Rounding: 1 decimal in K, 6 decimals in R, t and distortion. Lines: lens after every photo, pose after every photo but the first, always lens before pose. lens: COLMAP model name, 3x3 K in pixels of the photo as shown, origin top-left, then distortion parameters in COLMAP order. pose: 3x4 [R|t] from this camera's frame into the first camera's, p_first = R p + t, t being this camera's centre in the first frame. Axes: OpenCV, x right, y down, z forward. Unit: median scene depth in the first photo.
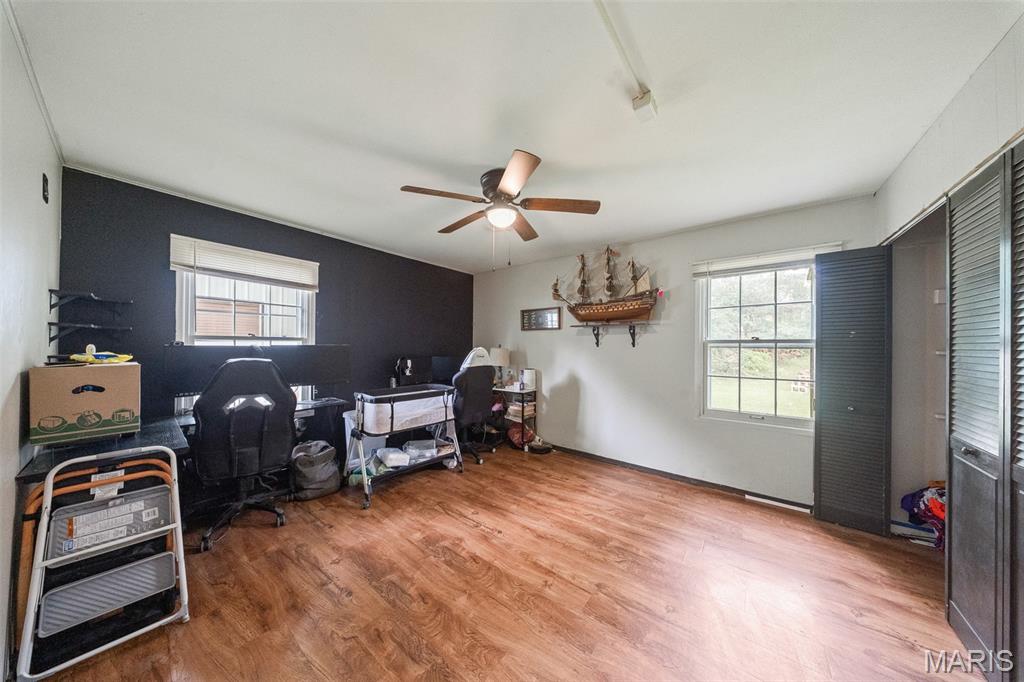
lens RADIAL K [[309.6, 0, 511.7], [0, 309.6, 345.2], [0, 0, 1]] dist [0.000226, -0.000997]
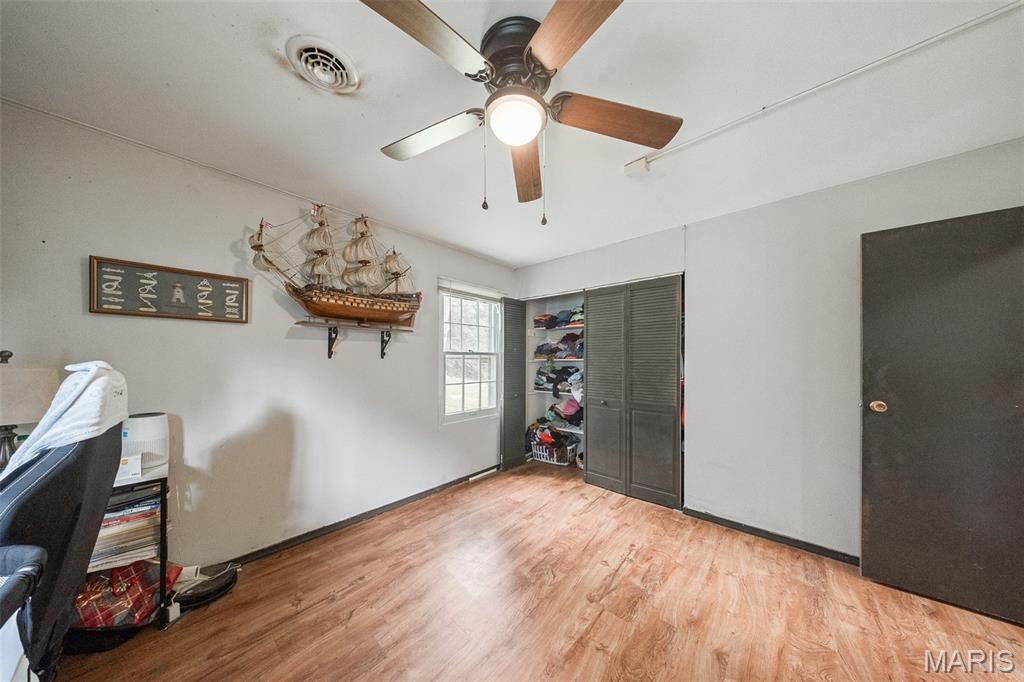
lens RADIAL K [[309.6, 0, 512.2], [0, 309.6, 357.5], [0, 0, 1]] dist [0.000226, -0.000997]
pose [[0.062072, -0.002830, 0.998068, -0.437482], [-0.005928, 0.999977, 0.003204, -0.000777], [-0.998054, -0.006116, 0.062054, 0.726127]]
